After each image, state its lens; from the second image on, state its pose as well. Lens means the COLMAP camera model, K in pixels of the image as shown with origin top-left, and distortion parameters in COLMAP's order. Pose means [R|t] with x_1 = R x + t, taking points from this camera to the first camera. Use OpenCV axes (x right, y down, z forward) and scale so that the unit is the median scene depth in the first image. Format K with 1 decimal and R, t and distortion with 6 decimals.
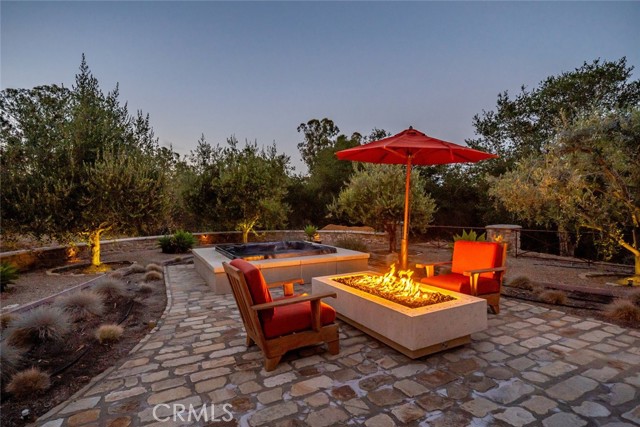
lens RADIAL K [[327.4, 0, 321.5], [0, 327.4, 207.4], [0, 0, 1]] dist [-0.001346, 0.000099]
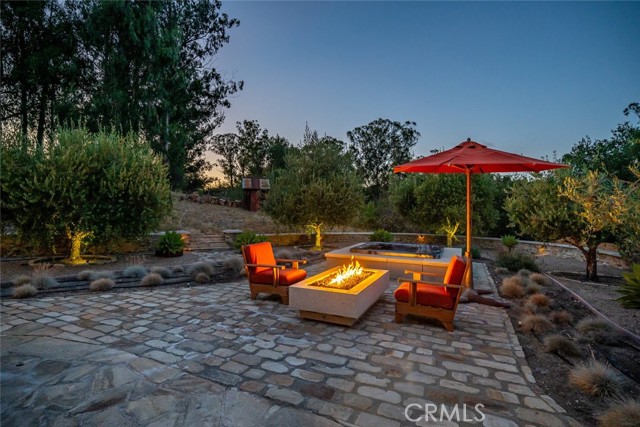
lens RADIAL K [[313.8, 0, 319.2], [0, 313.8, 189.0], [0, 0, 1]] dist [-0.019720, 0.020405]
pose [[0.621169, -0.026818, -0.783218, 1.285912], [-0.026794, 0.998103, -0.055426, -0.048485], [0.783219, 0.055415, 0.619272, 0.111264]]
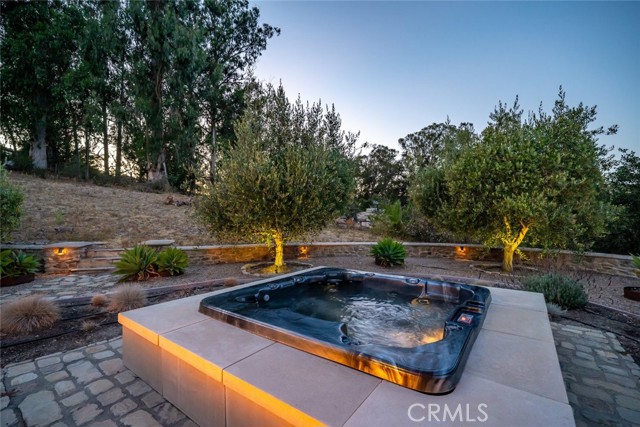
lens RADIAL K [[279.9, 0, 319.3], [0, 279.9, 221.3], [0, 0, 1]] dist [-0.000575, 0.000191]
pose [[0.447938, 0.027682, -0.893636, 0.374734], [-0.006961, 0.999598, 0.027475, 0.027034], [0.894038, -0.006086, 0.447951, 1.767379]]
